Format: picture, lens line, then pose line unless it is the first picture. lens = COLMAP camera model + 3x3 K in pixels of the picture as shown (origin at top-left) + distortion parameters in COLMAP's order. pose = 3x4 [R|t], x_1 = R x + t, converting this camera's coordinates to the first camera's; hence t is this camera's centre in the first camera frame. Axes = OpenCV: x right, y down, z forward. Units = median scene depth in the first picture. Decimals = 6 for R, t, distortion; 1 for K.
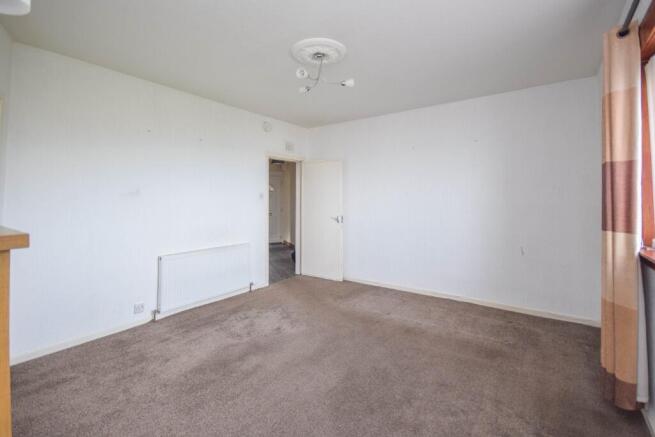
lens RADIAL K [[294.4, 0, 333.9], [0, 294.4, 202.7], [0, 0, 1]] dist [0.025076, -0.017843]
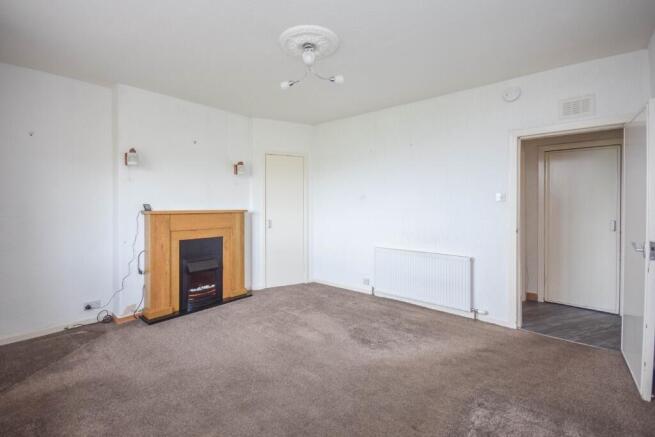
lens RADIAL K [[296.2, 0, 317.7], [0, 296.2, 212.9], [0, 0, 1]] dist [-0.002818, -0.000769]
pose [[-0.075396, 0.037215, -0.996459, 0.677314], [-0.007815, 0.999251, 0.037910, -0.008197], [0.997123, 0.010646, -0.075049, 0.844035]]
